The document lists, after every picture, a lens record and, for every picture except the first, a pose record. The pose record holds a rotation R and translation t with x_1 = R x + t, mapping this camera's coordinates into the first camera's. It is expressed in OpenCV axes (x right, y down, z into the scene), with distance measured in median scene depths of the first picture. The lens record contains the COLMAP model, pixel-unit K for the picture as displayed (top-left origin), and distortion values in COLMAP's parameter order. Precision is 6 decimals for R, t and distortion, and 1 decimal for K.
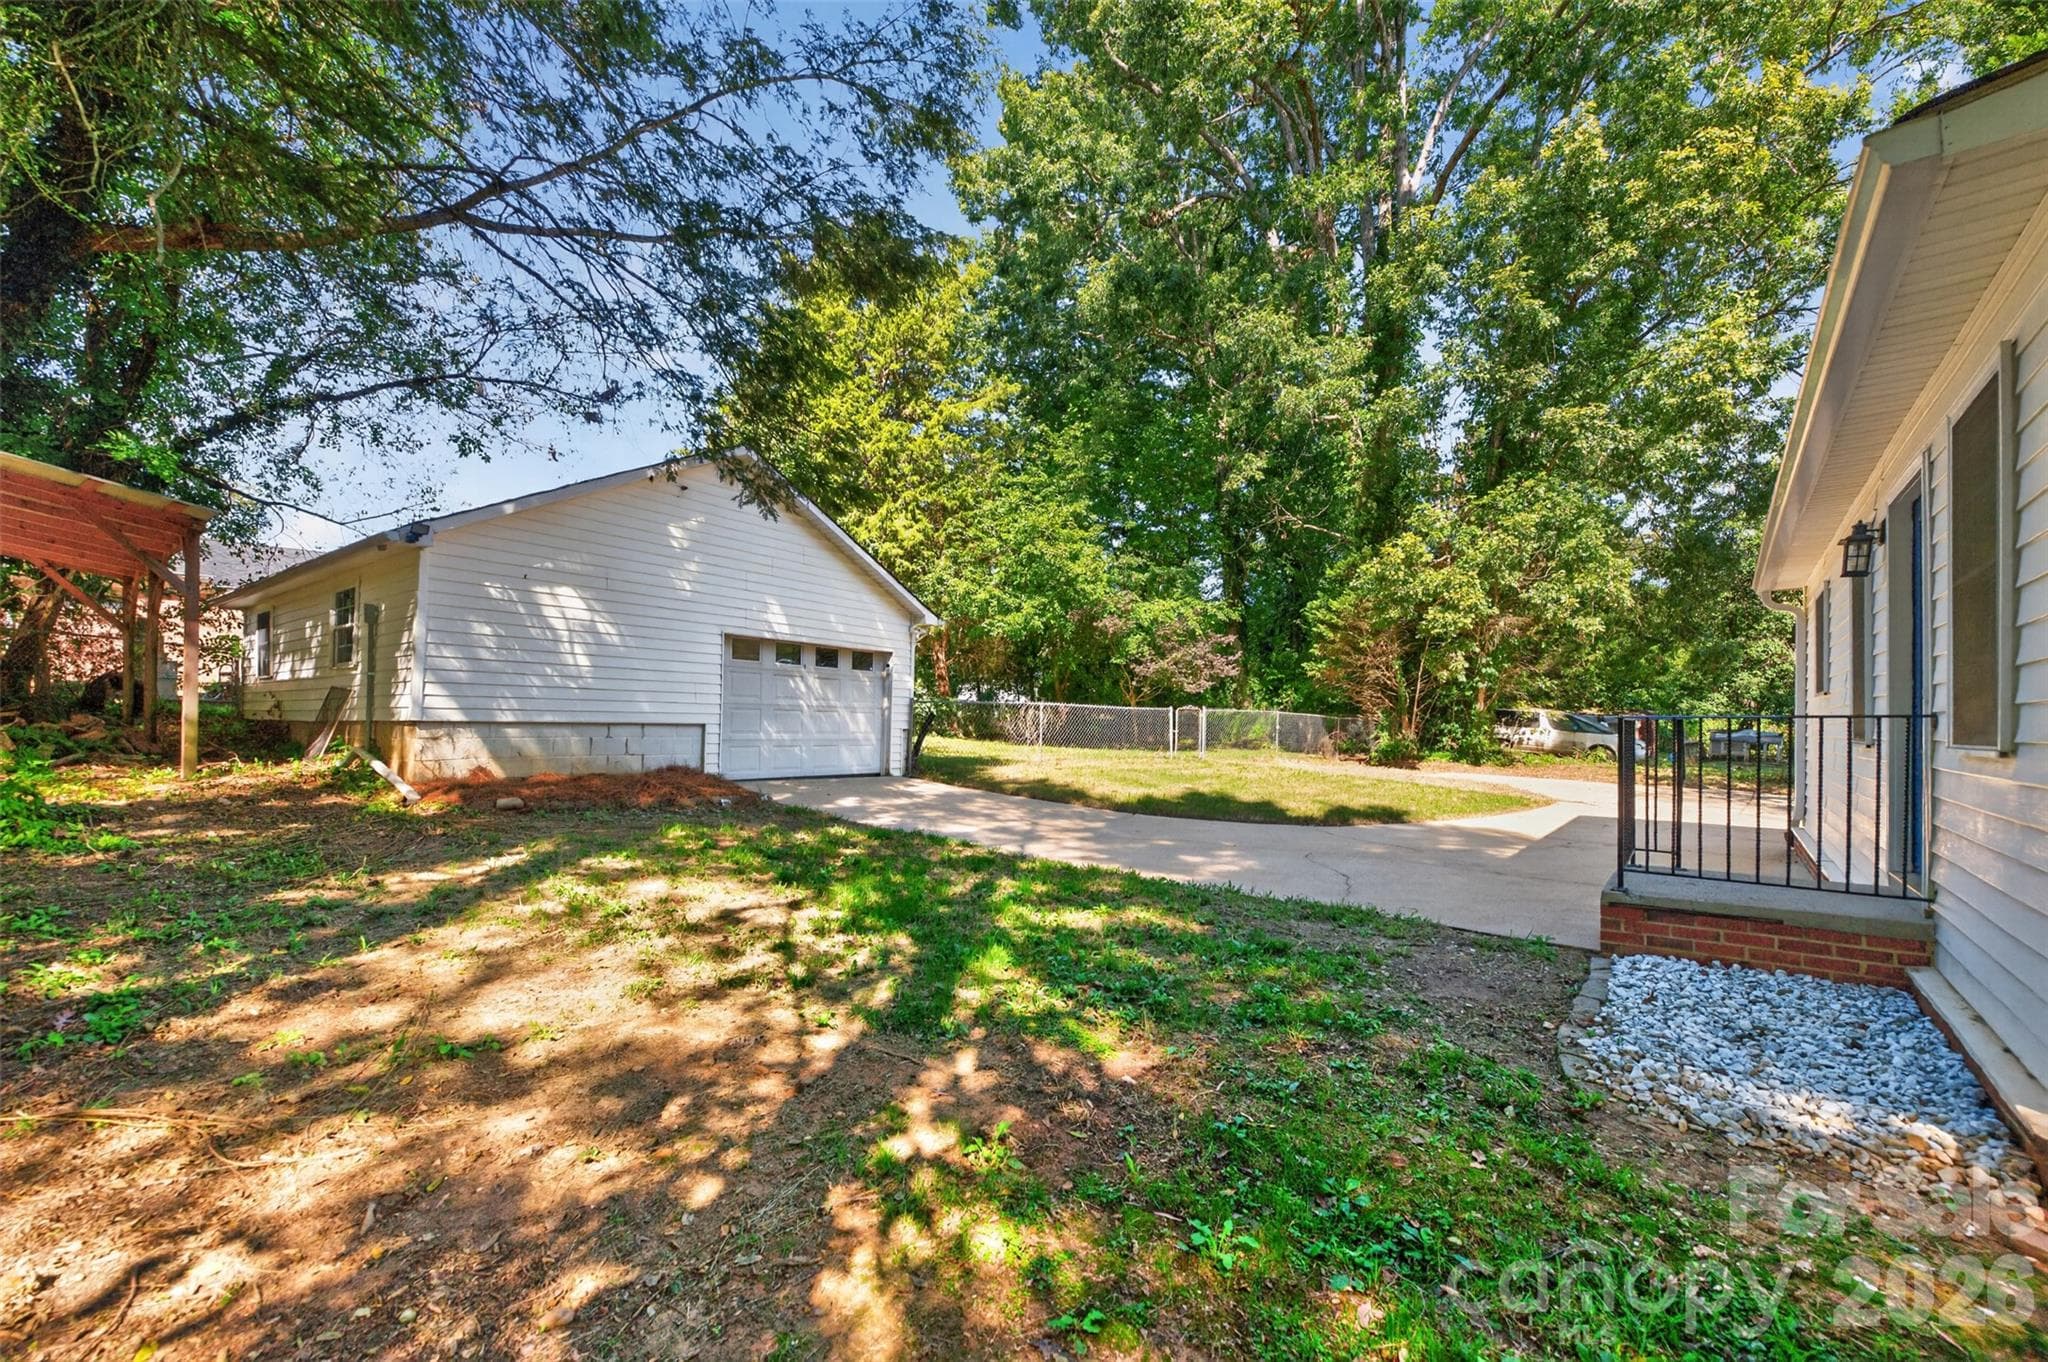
lens RADIAL K [[798.0, 0, 1020.3], [0, 798.0, 702.3], [0, 0, 1]] dist [-0.001036, -0.000043]
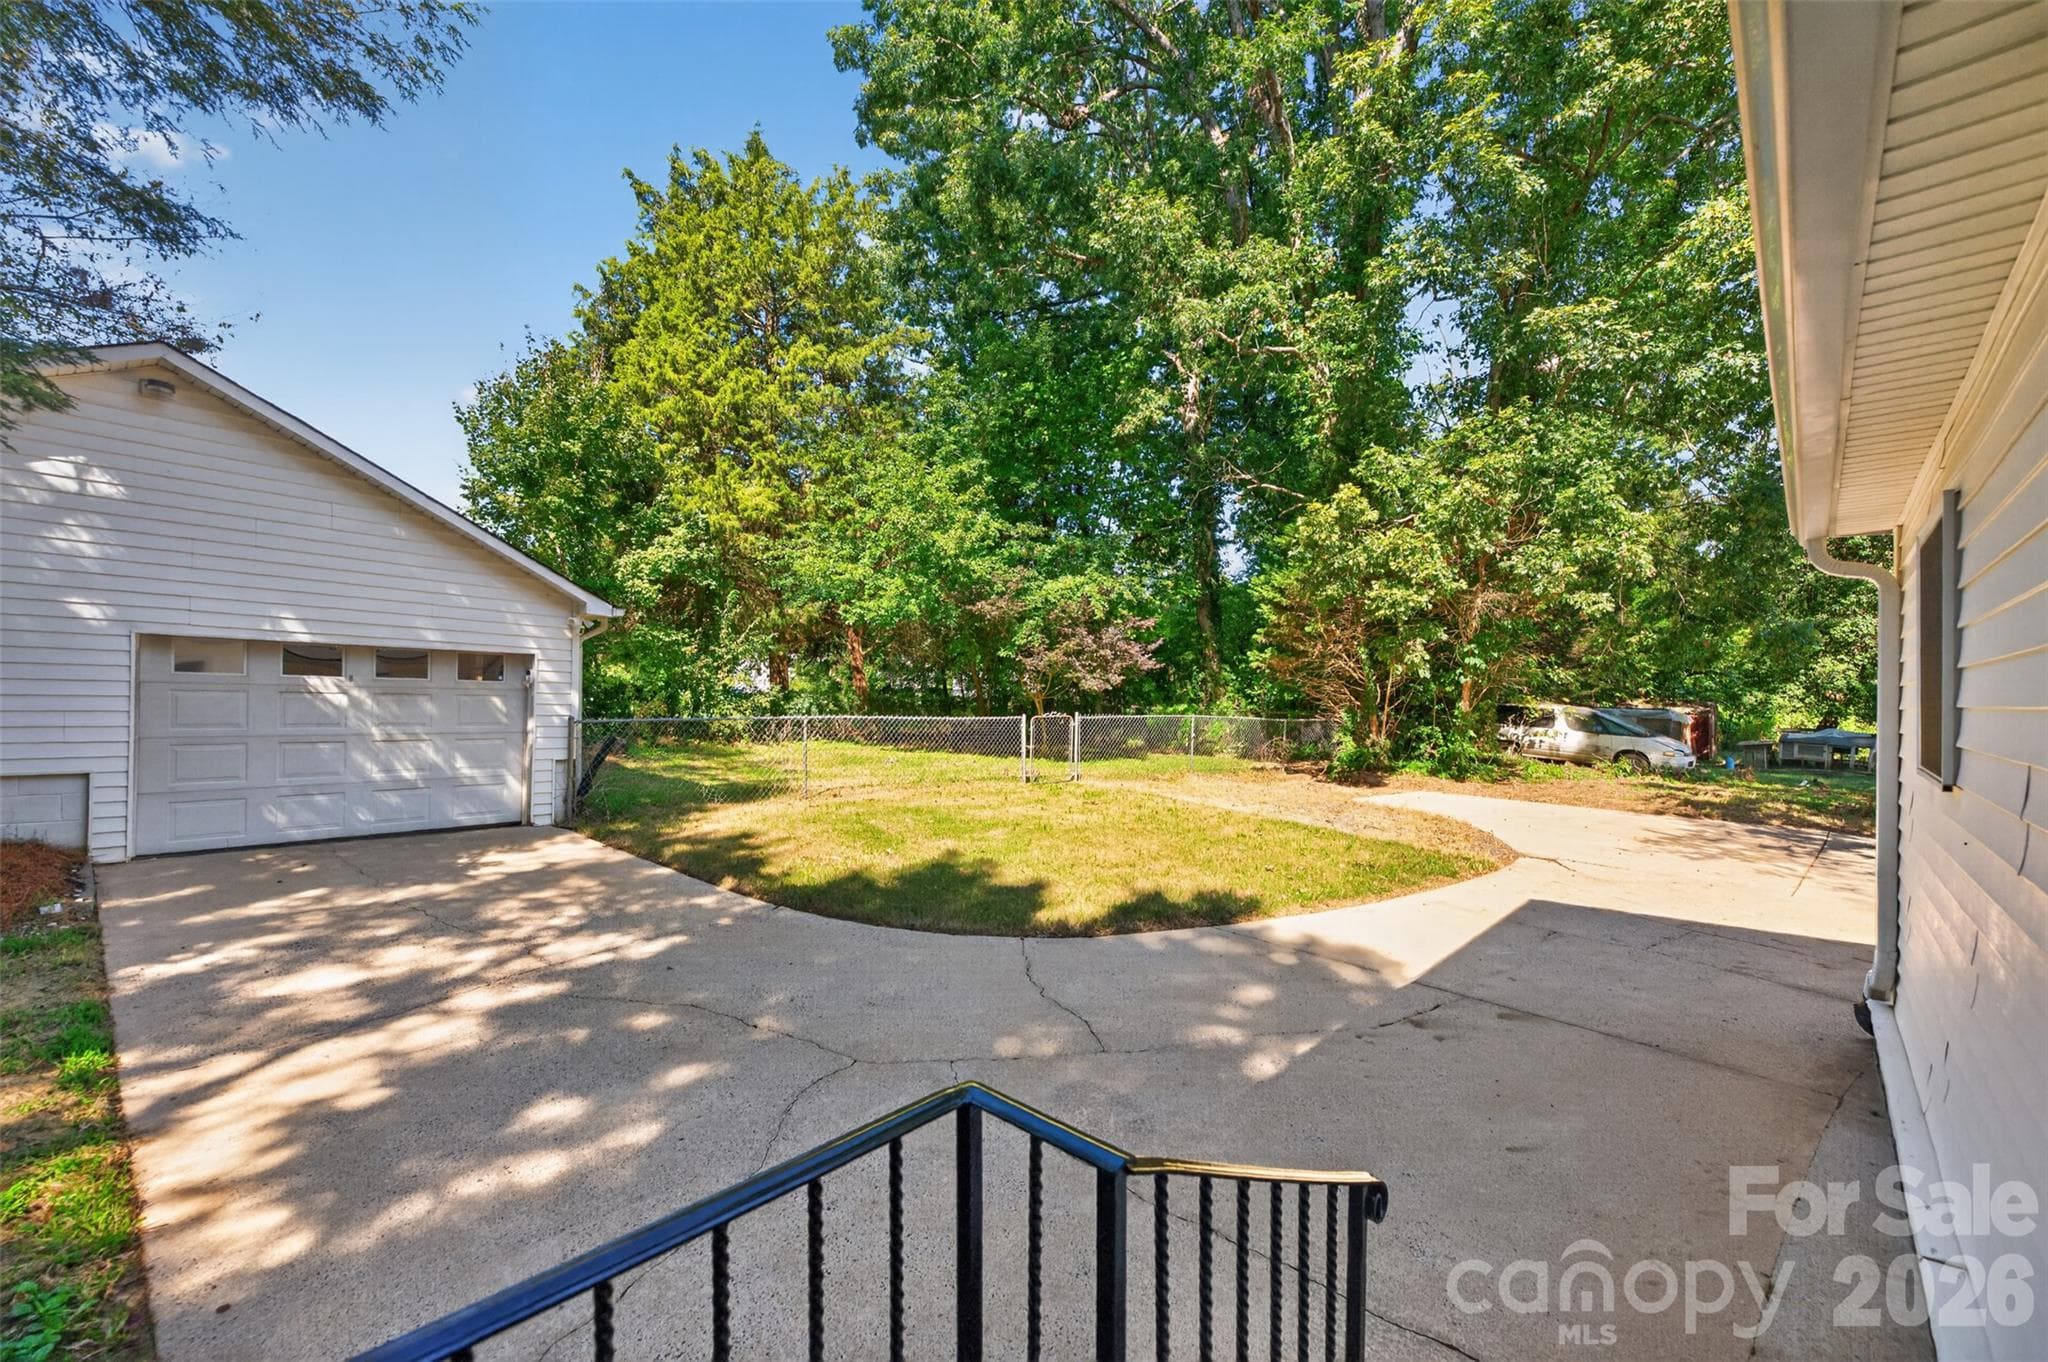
lens RADIAL K [[802.0, 0, 1002.3], [0, 802.0, 690.7], [0, 0, 1]] dist [-0.001248, 0.000100]
pose [[0.997548, -0.003867, -0.069874, 0.206670], [0.004445, 0.999957, 0.008112, -0.022160], [0.069840, -0.008403, 0.997523, 0.206922]]
